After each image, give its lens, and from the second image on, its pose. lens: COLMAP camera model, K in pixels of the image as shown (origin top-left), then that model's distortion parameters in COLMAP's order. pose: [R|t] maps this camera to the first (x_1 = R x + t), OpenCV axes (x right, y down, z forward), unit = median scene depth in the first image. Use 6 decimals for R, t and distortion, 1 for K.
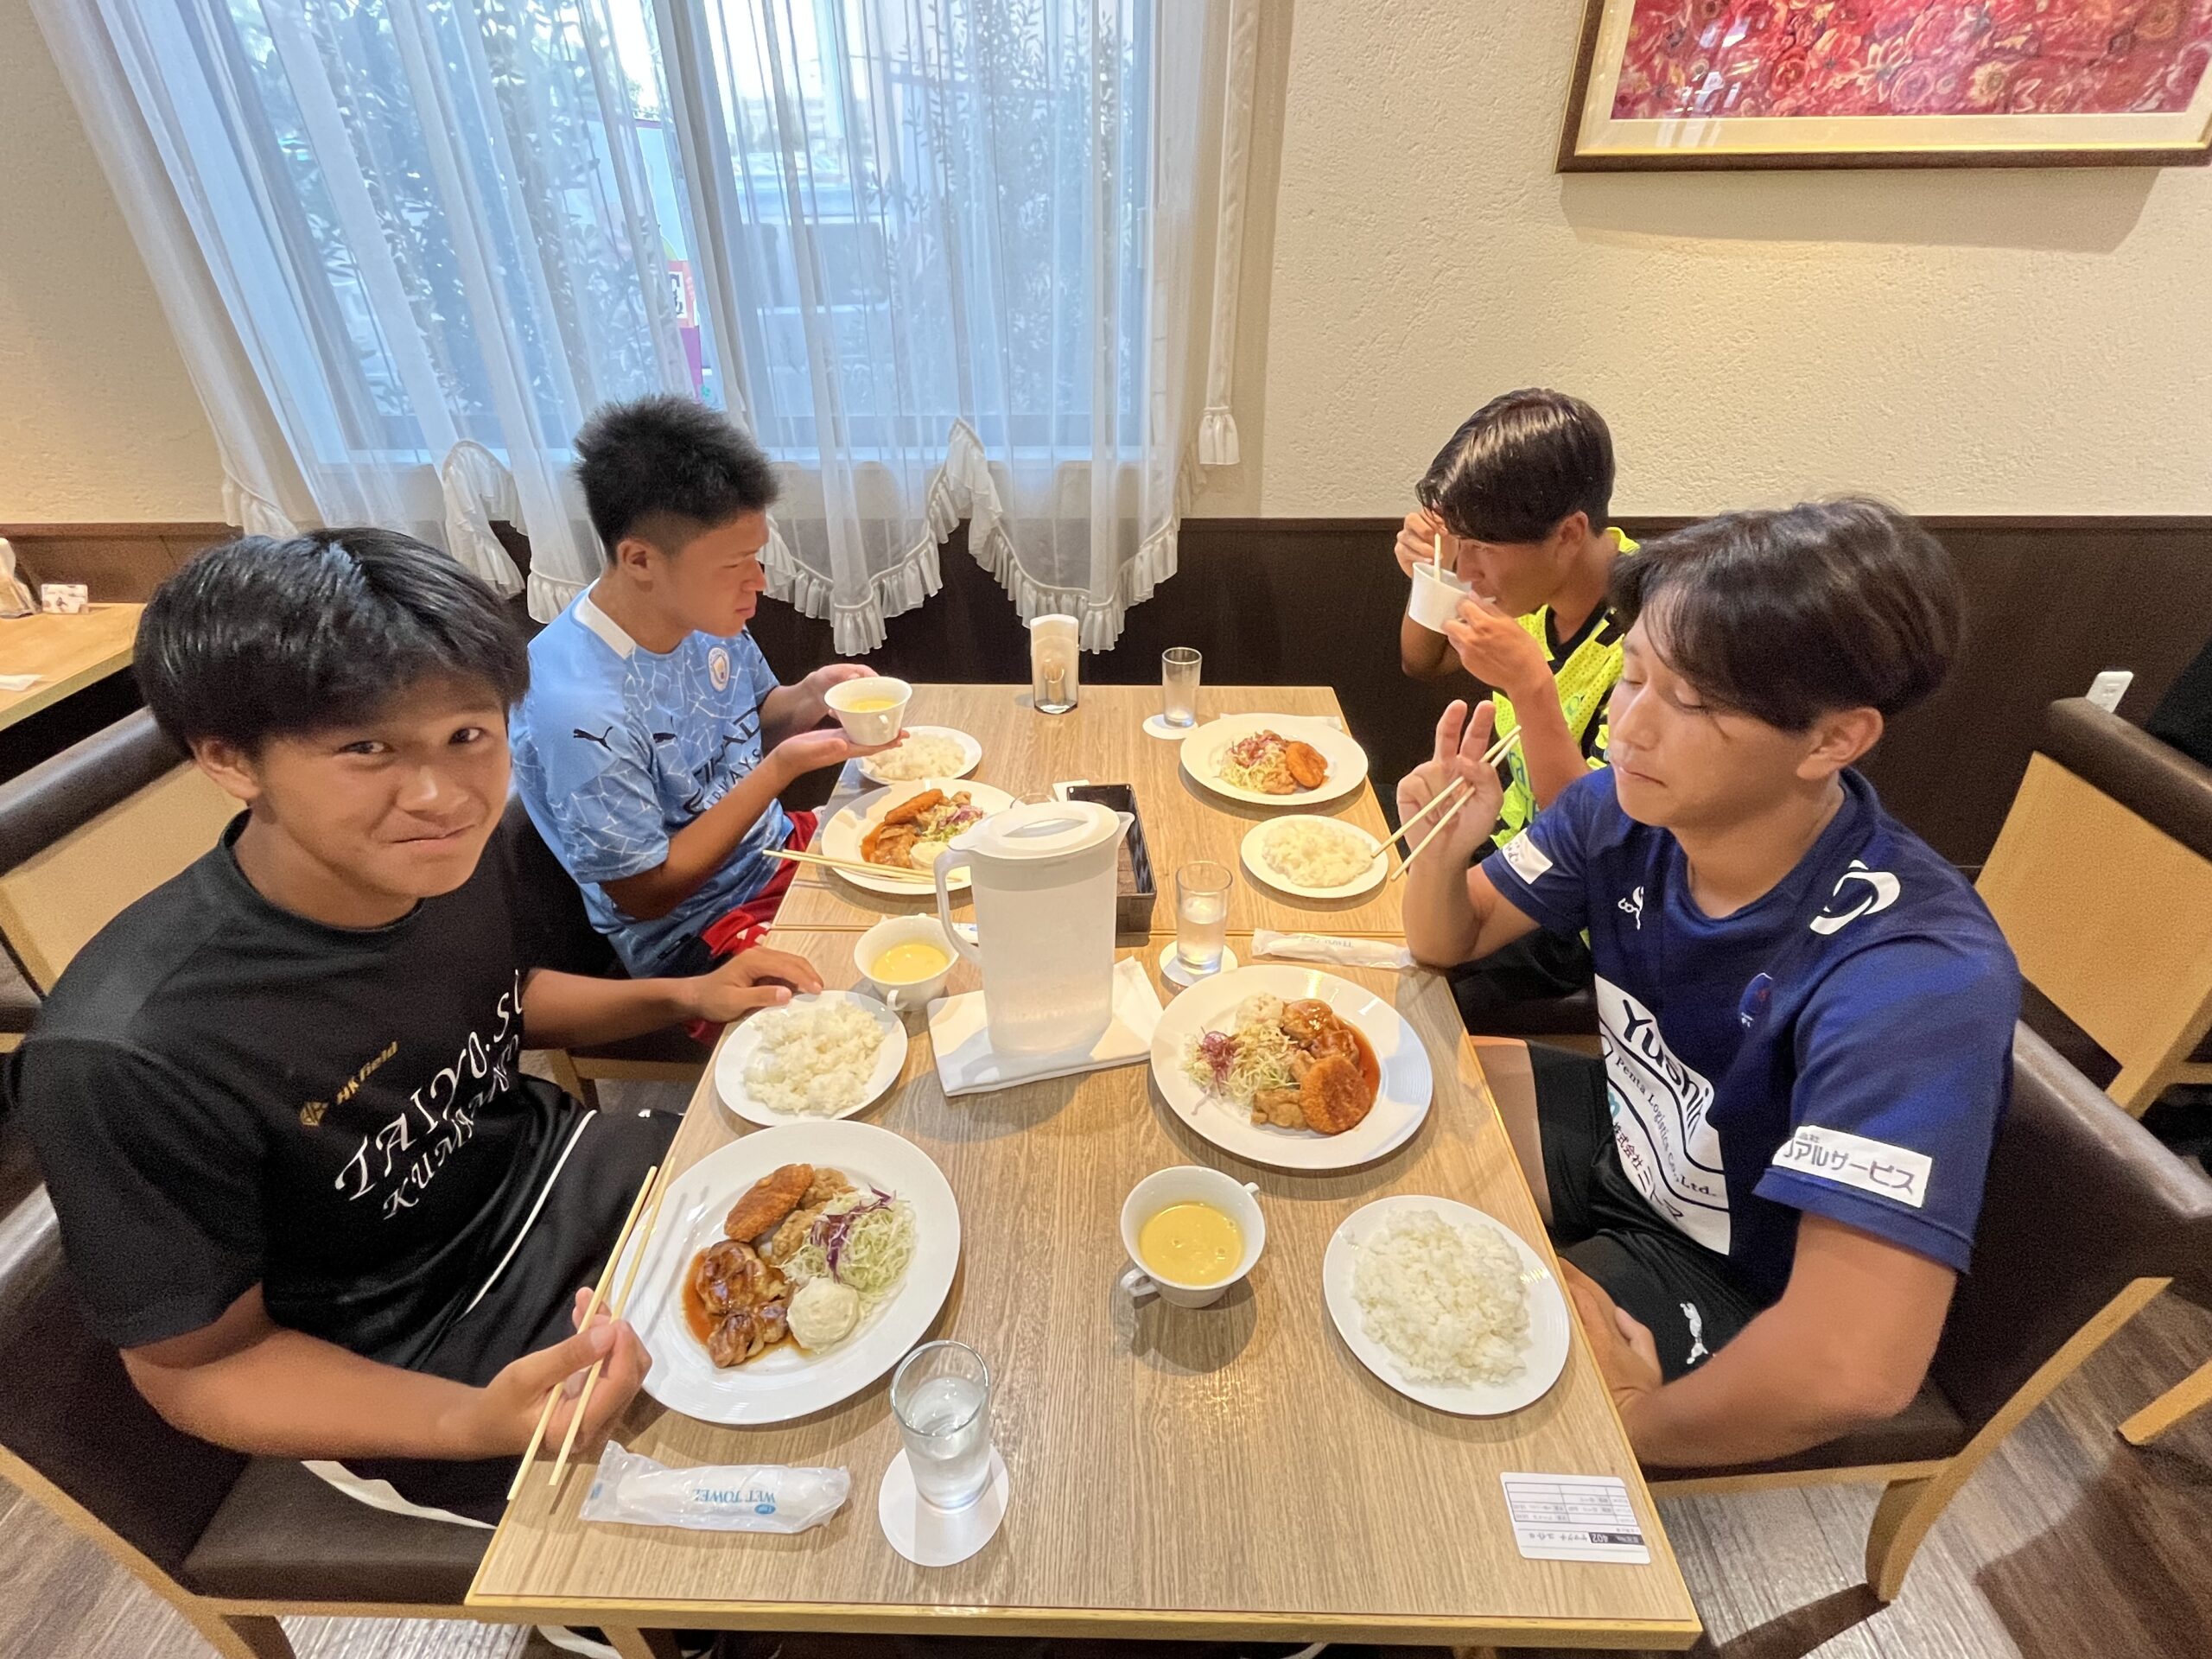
lens RADIAL K [[1045.7, 0, 1104.1], [0, 1045.7, 820.5], [0, 0, 1]] dist [0.003442, 0.001412]
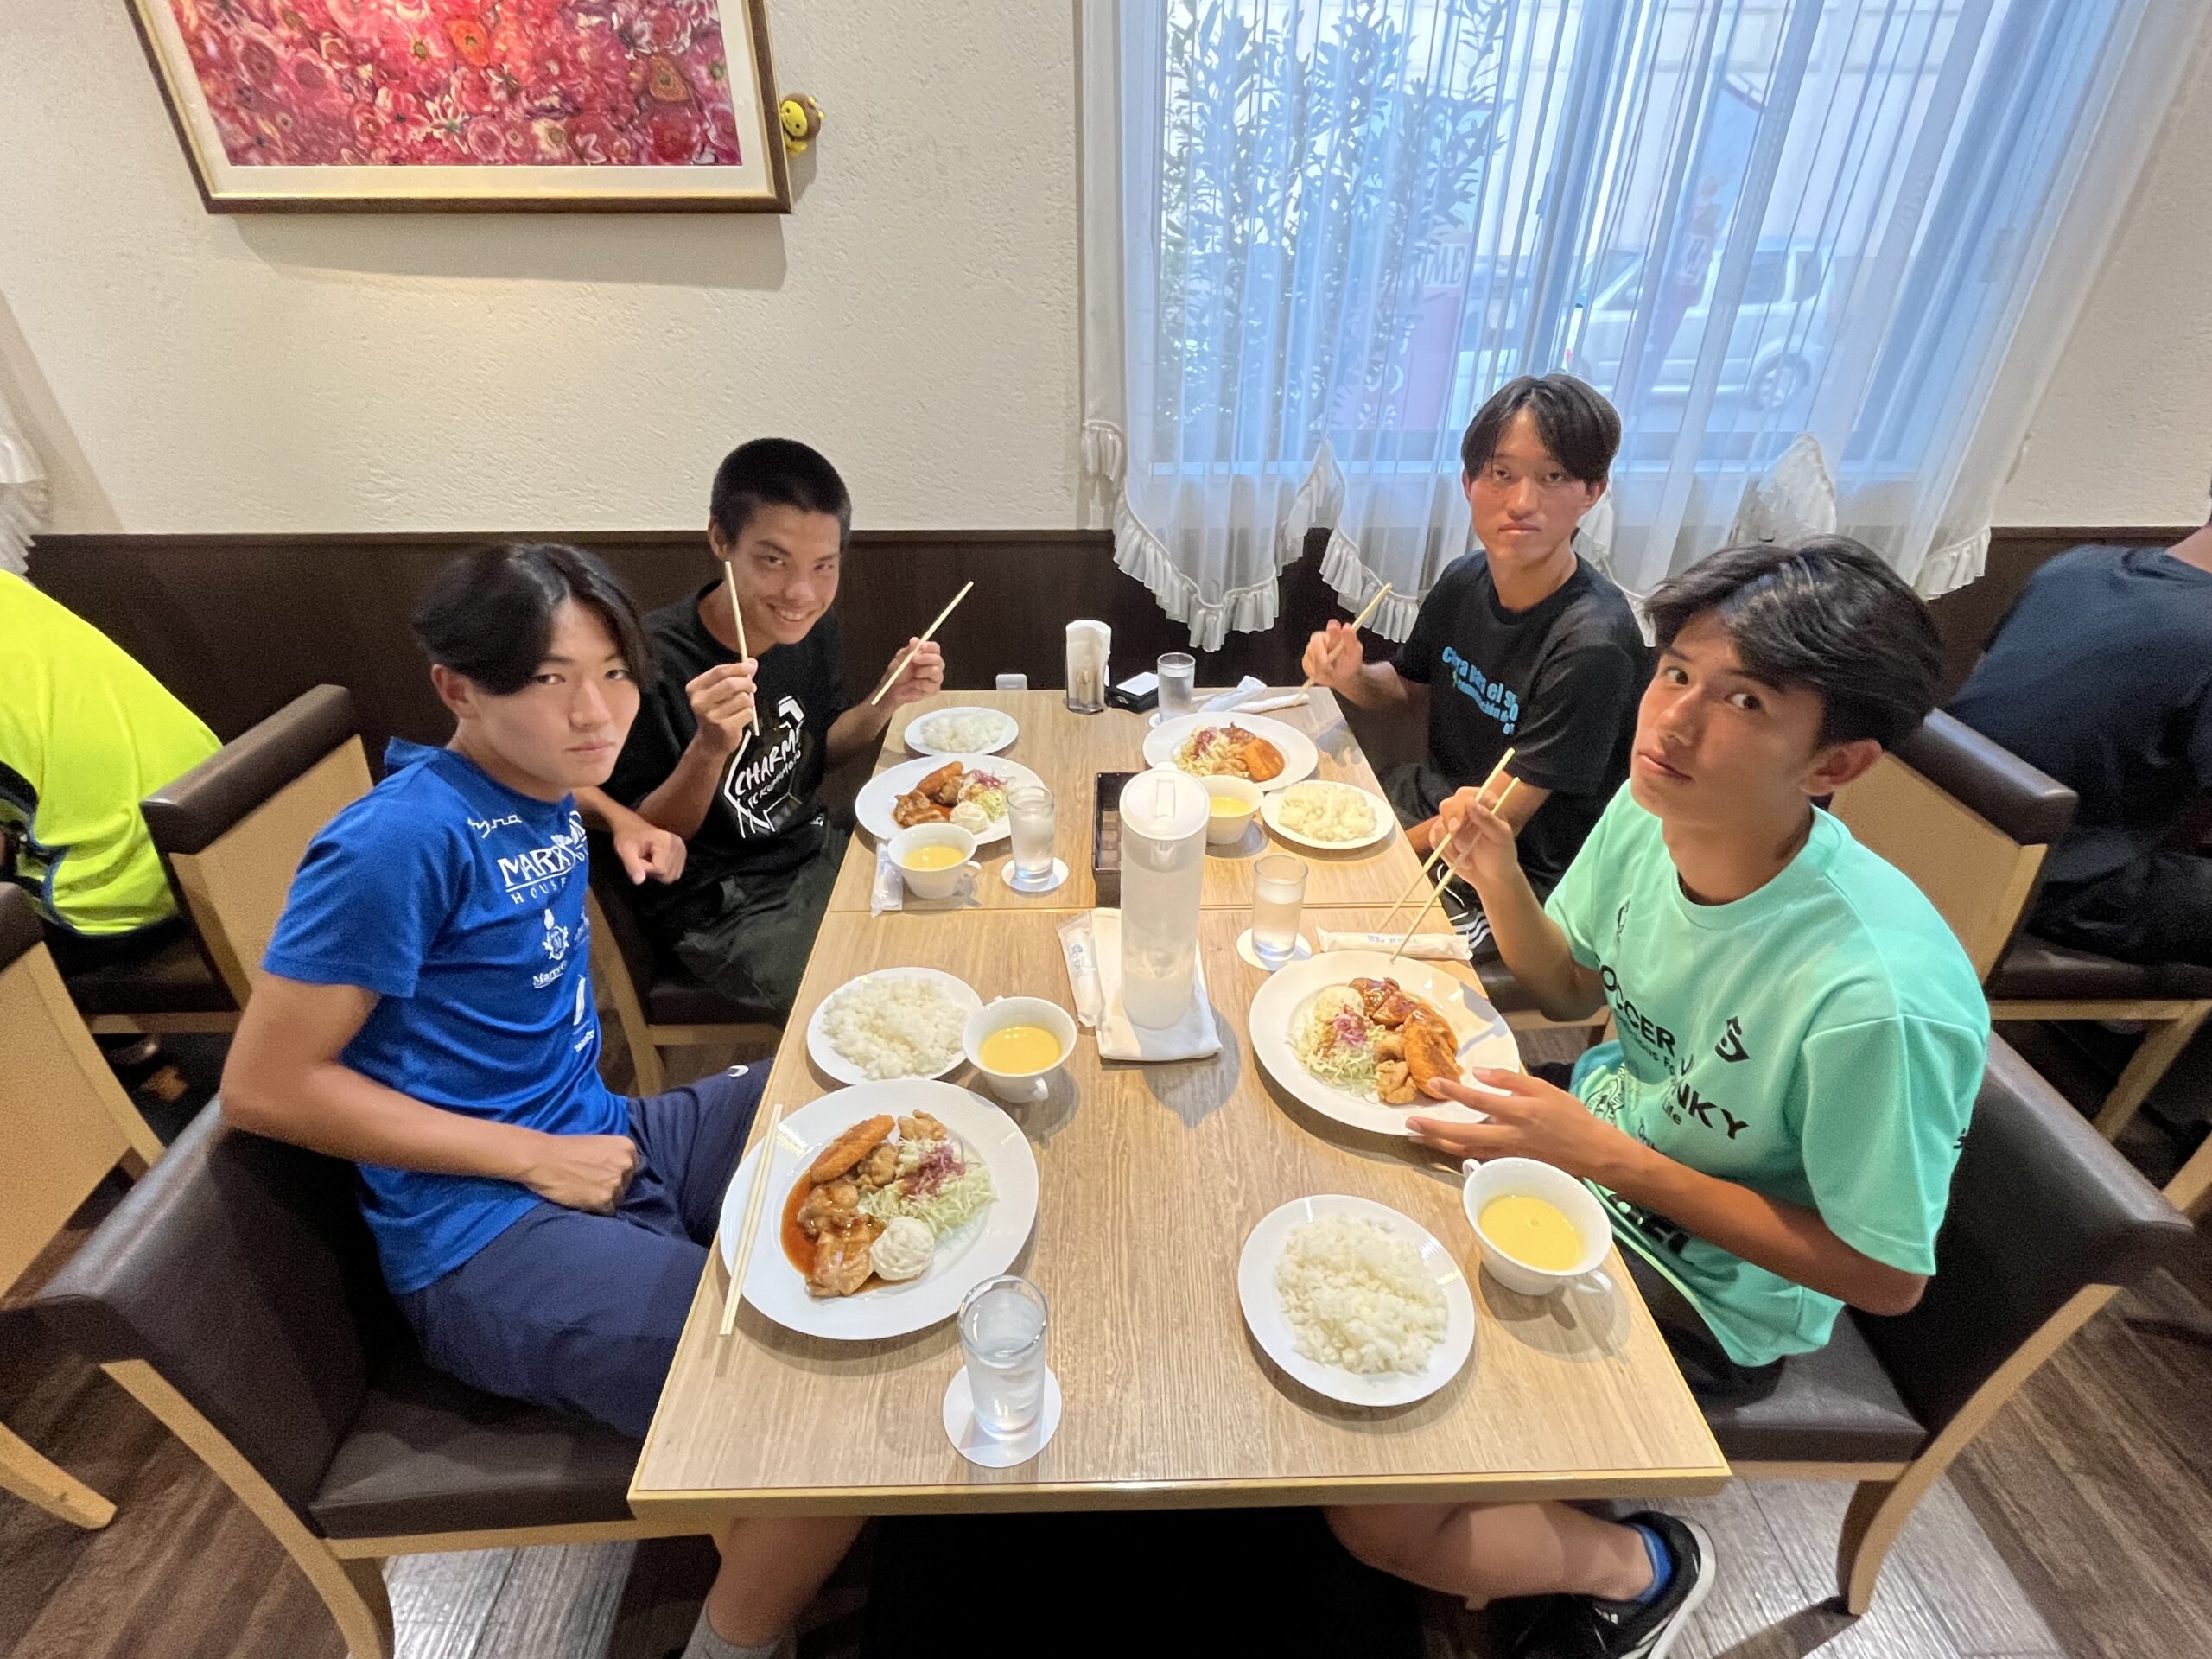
lens RADIAL K [[1045.7, 0, 1107.4], [0, 1045.7, 814.2], [0, 0, 1]] dist [0.003442, 0.001412]
pose [[0.999965, 0.003522, -0.007634, 1.423079], [-0.003592, 0.999952, -0.009151, 0.010848], [0.007601, 0.009178, 0.999929, -0.079383]]
